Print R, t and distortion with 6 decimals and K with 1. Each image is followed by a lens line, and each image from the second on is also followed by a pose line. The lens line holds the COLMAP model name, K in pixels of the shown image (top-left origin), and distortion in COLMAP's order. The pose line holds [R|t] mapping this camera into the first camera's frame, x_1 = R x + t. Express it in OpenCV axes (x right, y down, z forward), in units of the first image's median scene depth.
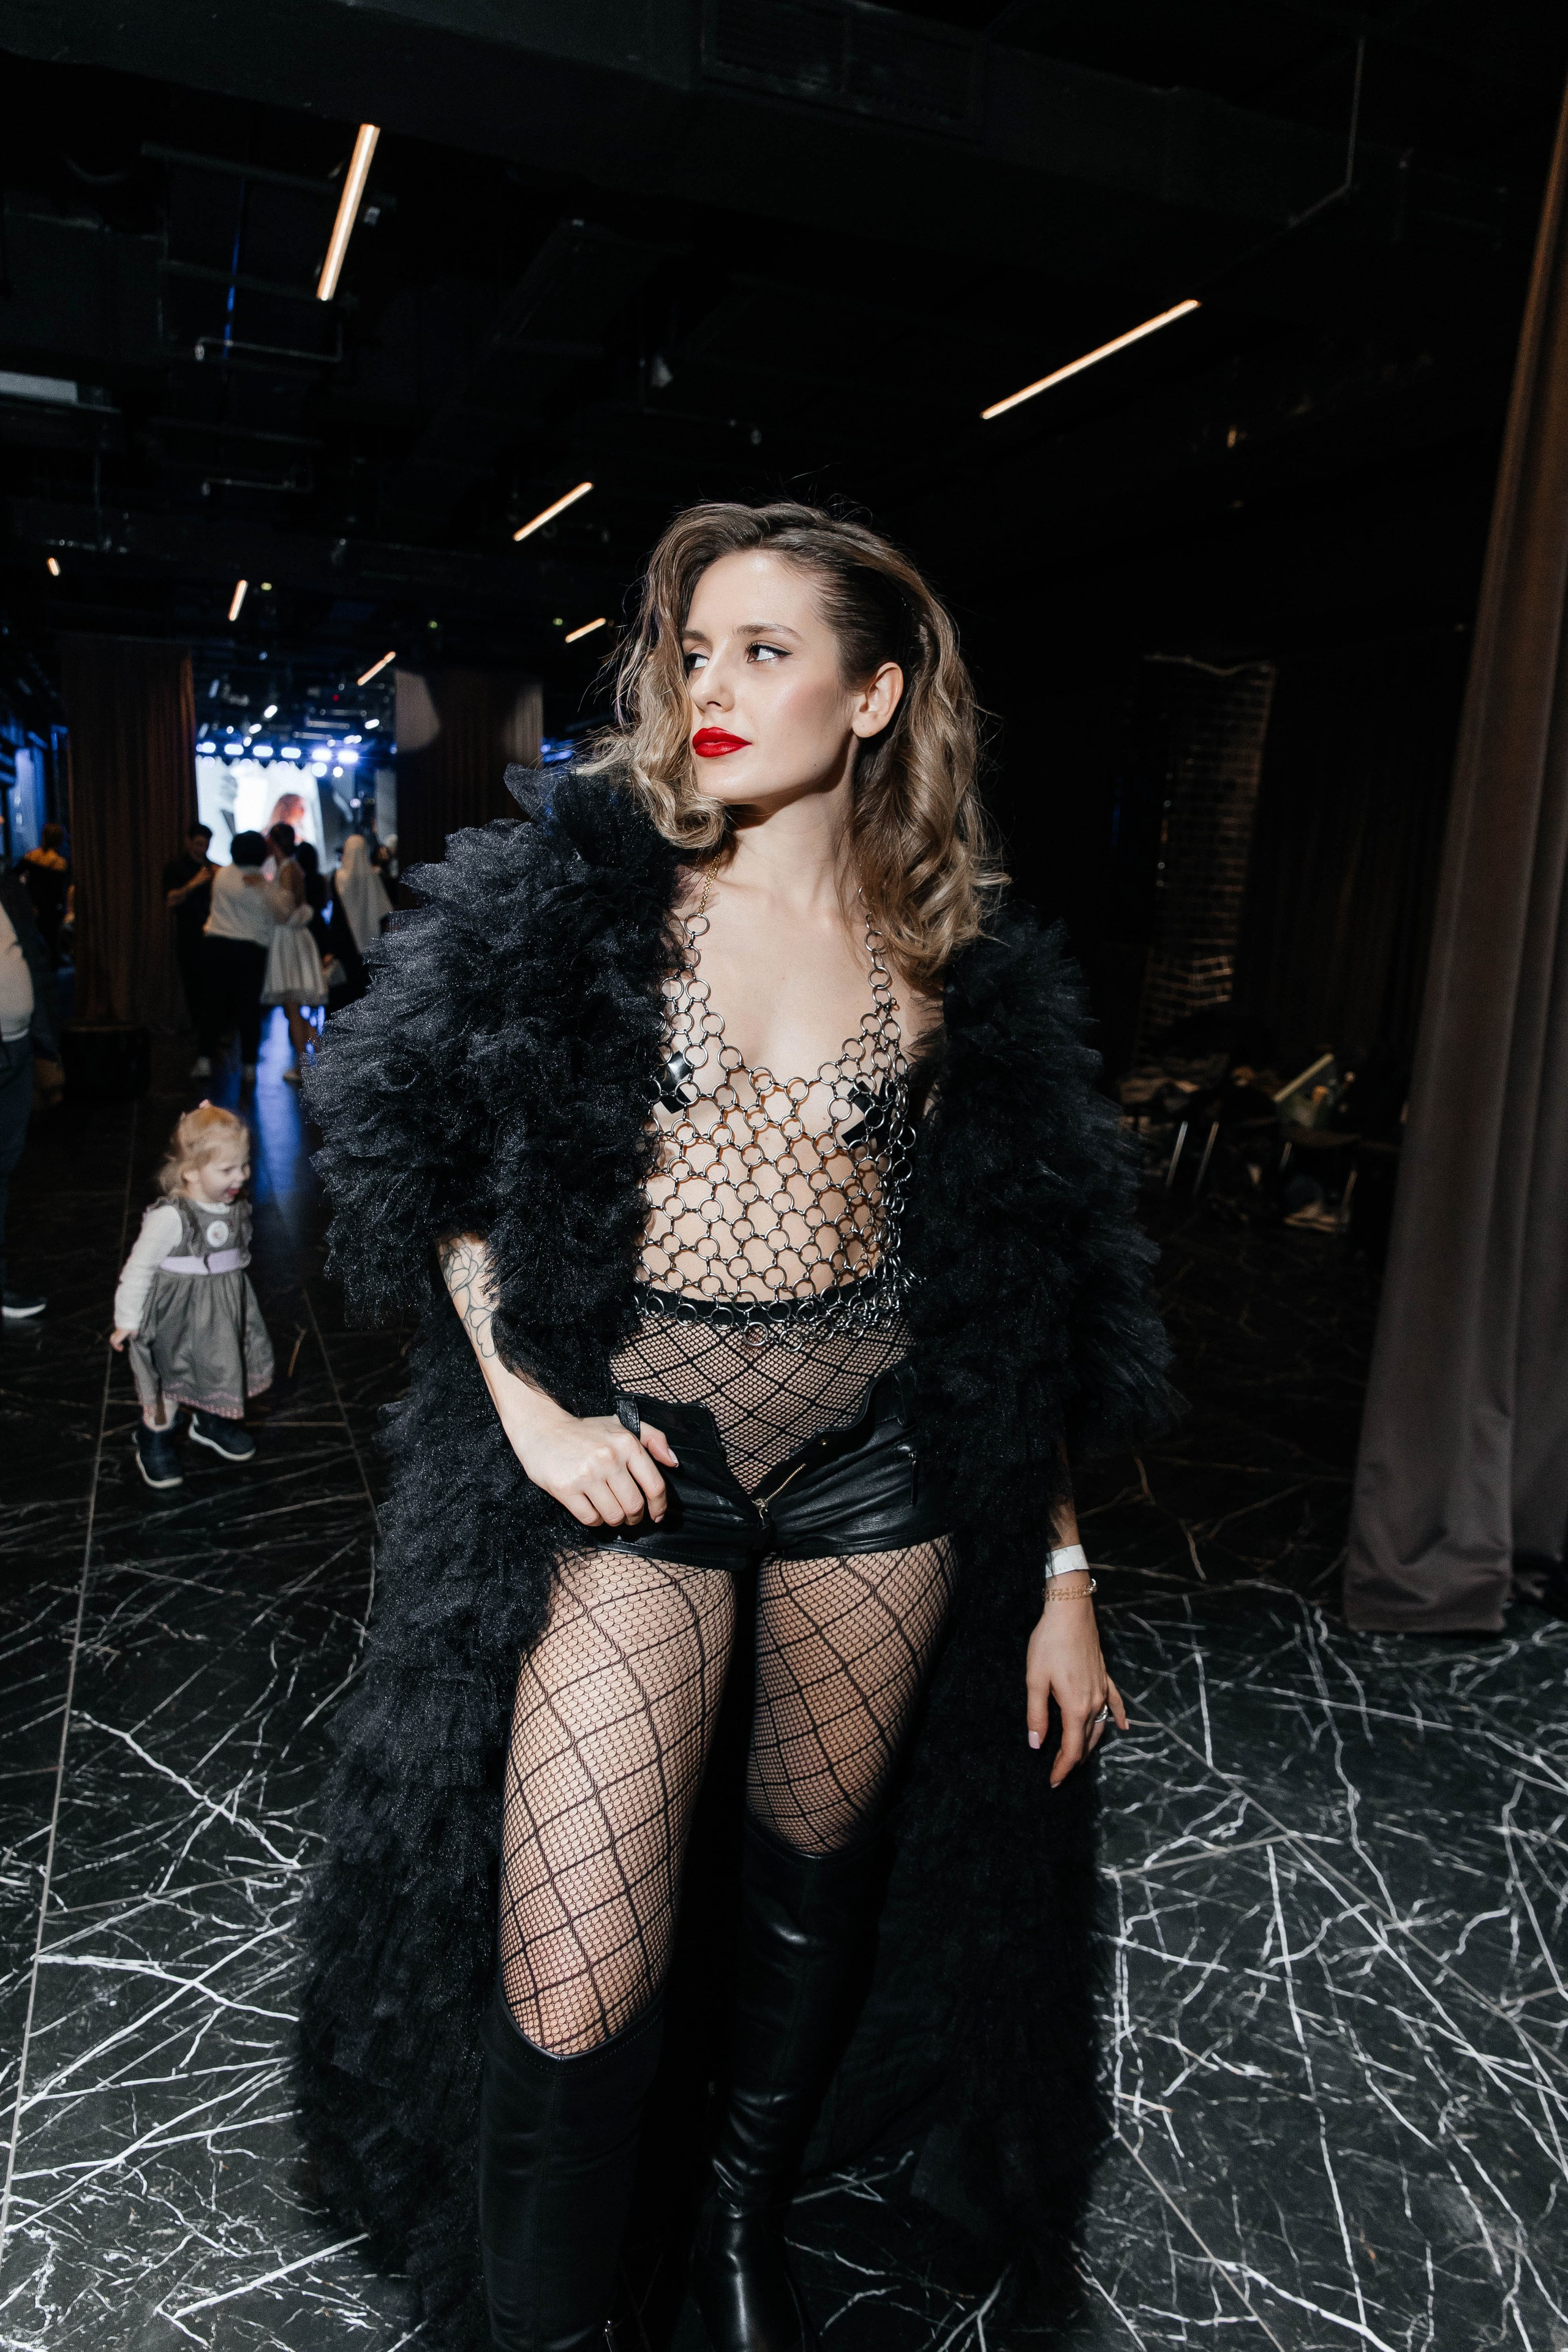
lens RADIAL K [[1560.2, 0, 792.6], [0, 1560.2, 1189.6], [0, 0, 1]] dist [0.003614, 0.004542]
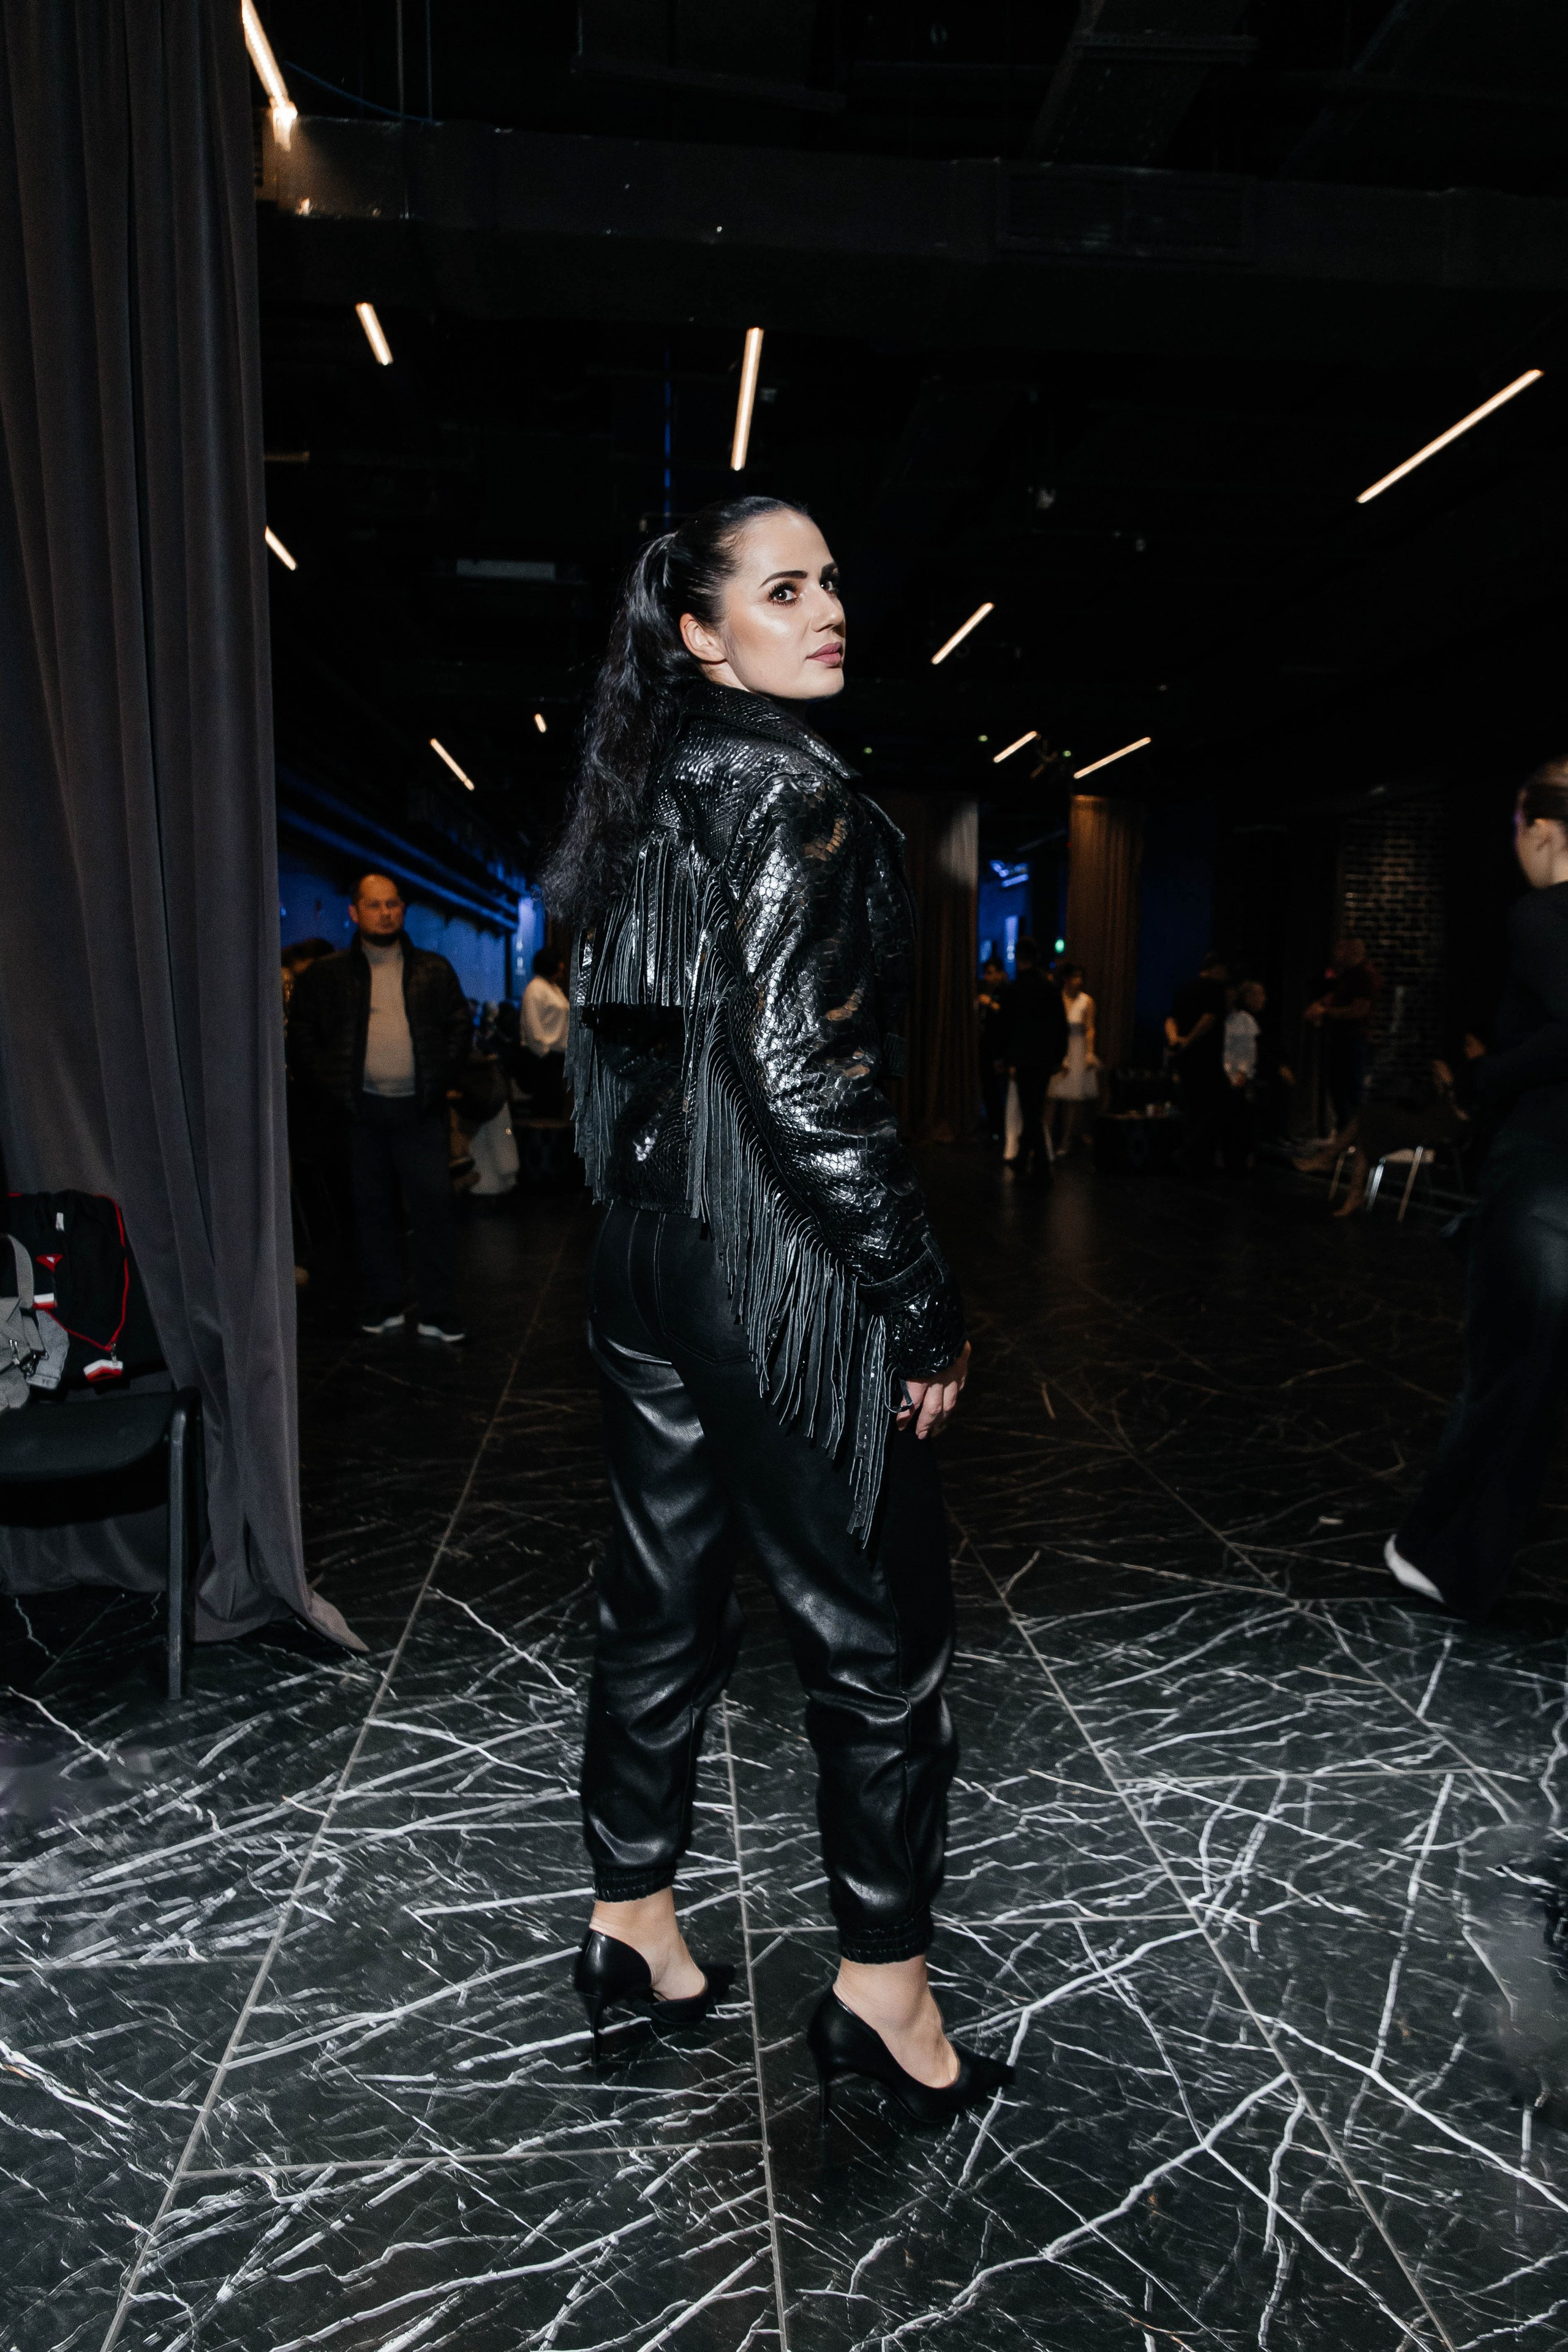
lens RADIAL K [[1642.4, 0, 814.3], [0, 1642.4, 1139.0], [0, 0, 1]] dist [0.011957, -0.007456]
pose [[0.961170, -0.005077, -0.275909, 0.222066], [-0.027714, 0.993000, -0.114815, 0.152903], [0.274561, 0.118003, 0.954302, -0.219414]]
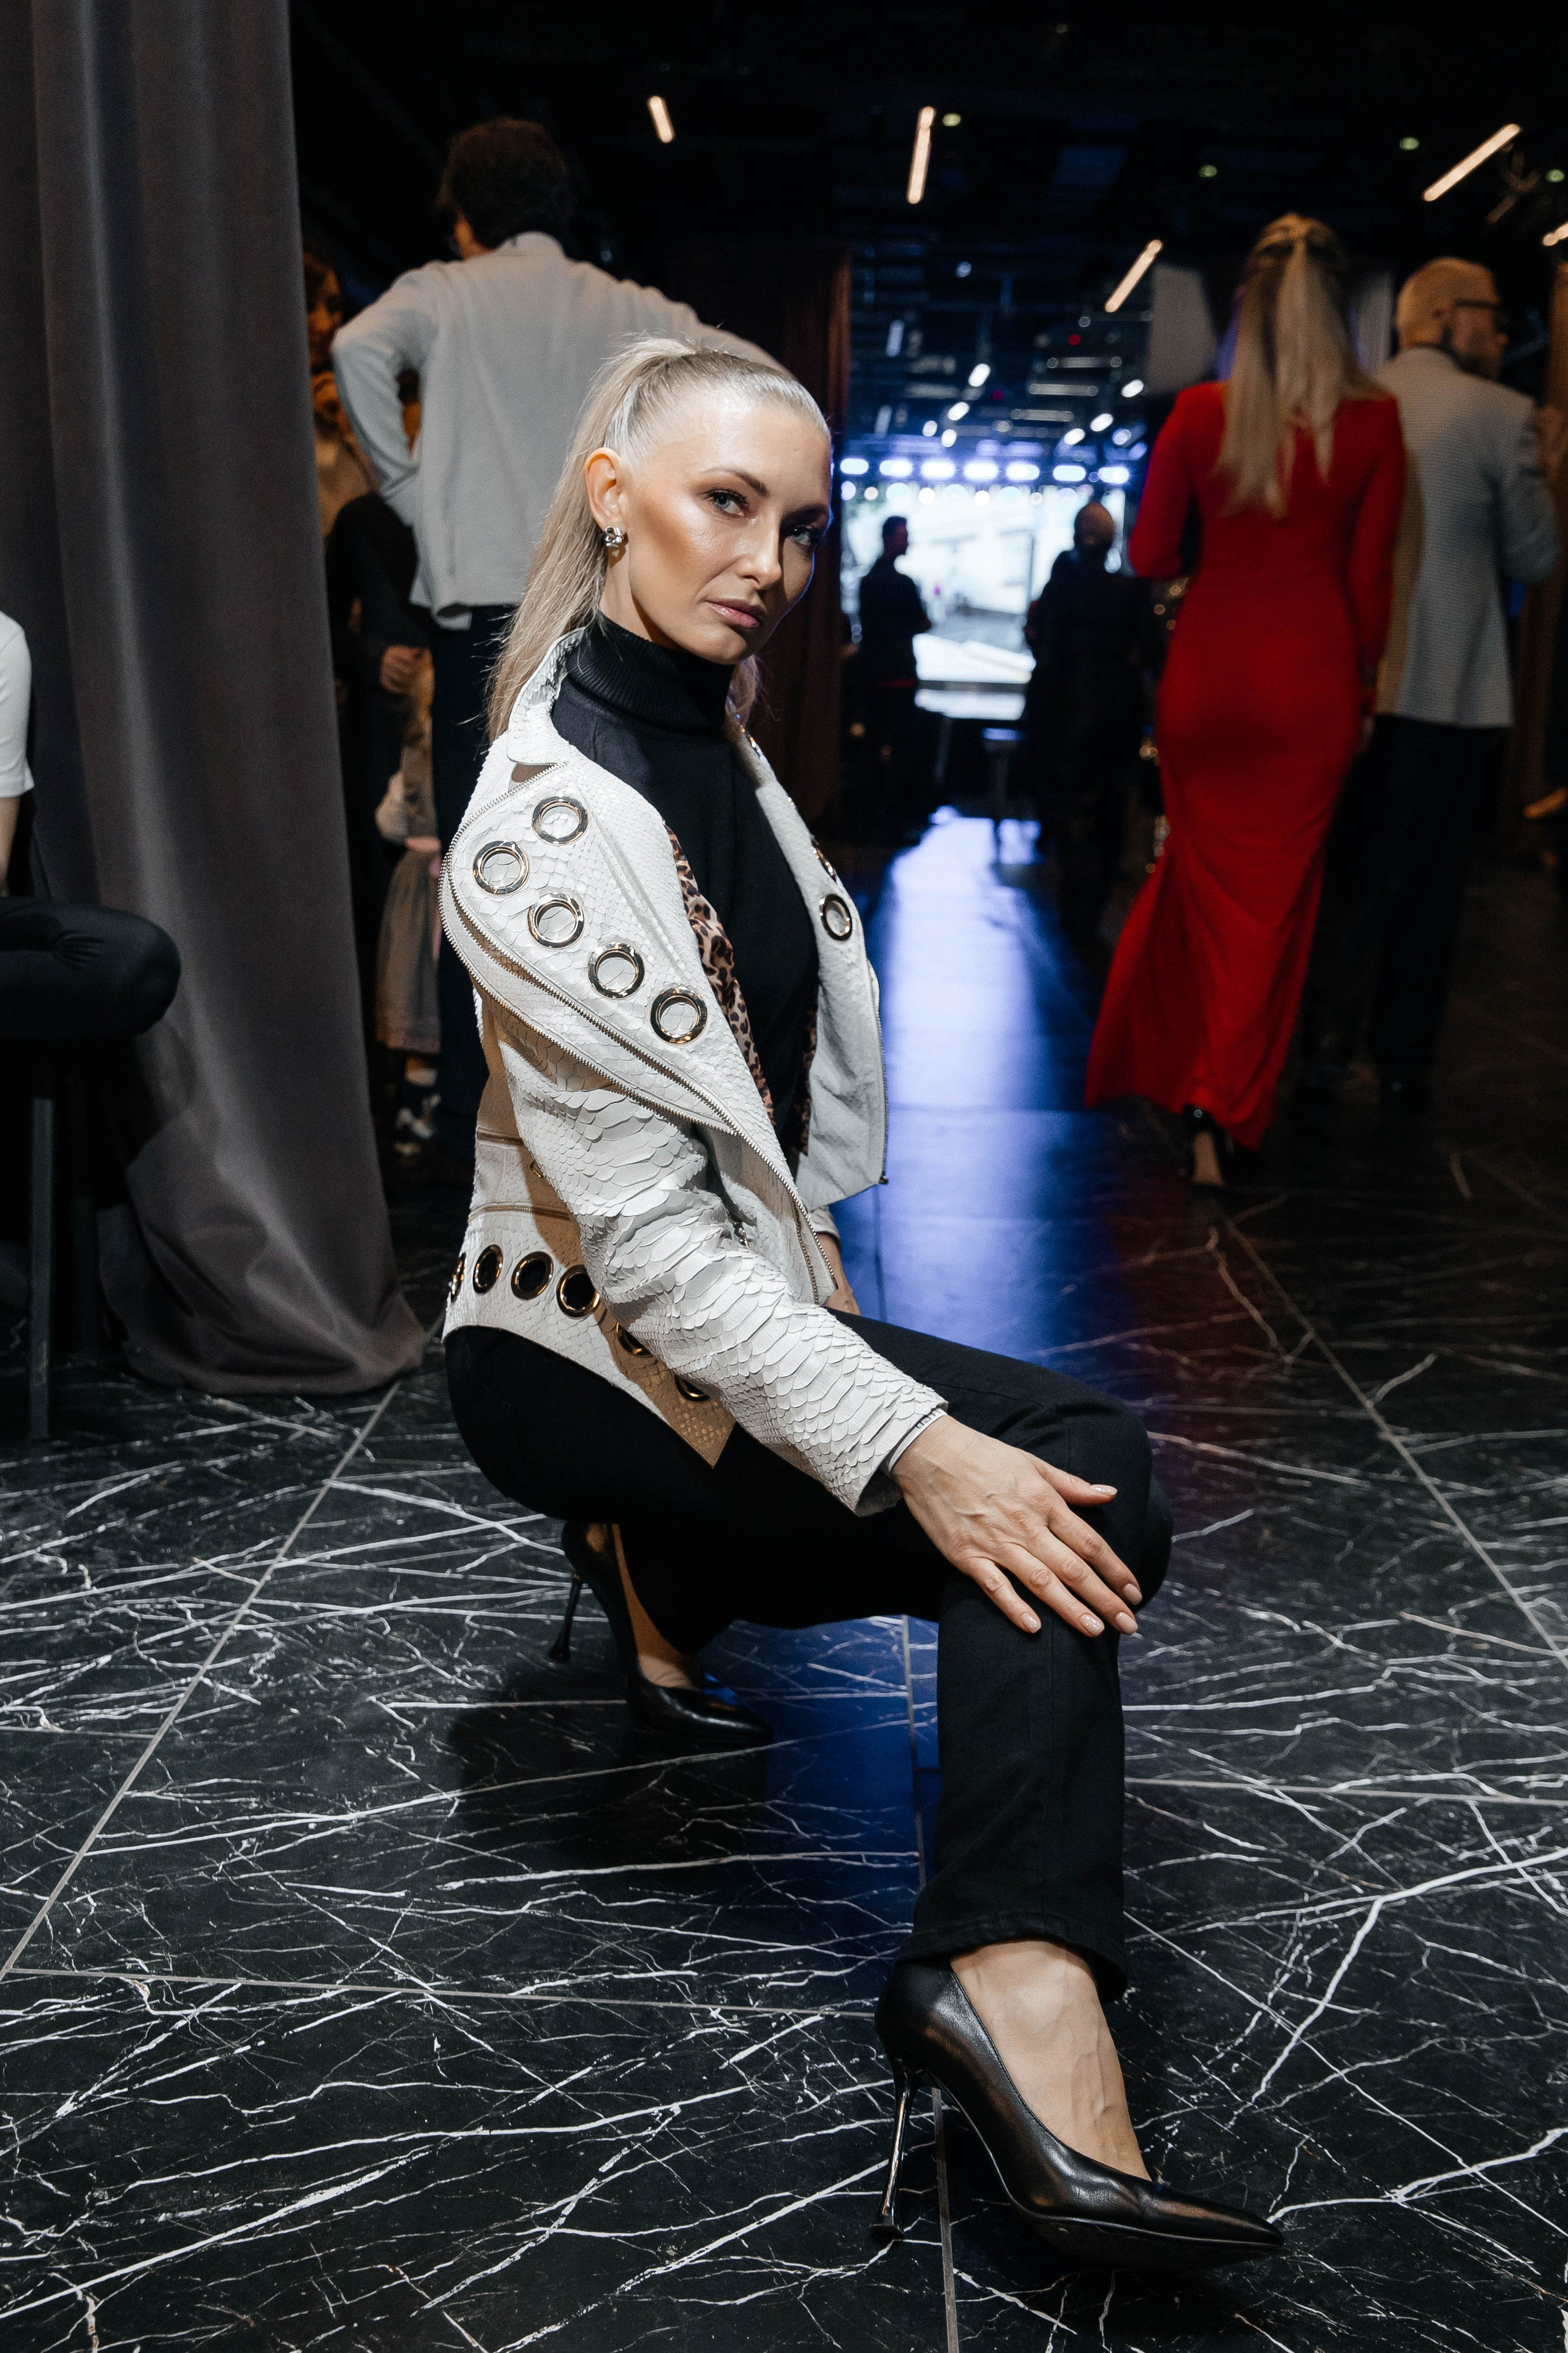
lens RADIAL K [[2632.3, 0, 729.3], [0, 2632.3, 1182.1], [0, 0, 1]] dist [-0.009290, -0.004529]
pose [[0.915378, 0.069289, -0.396588, 0.212321], [-0.075121, 0.997174, 0.000829, 0.299060], [0.395525, 0.029033, 0.917996, -0.149309]]
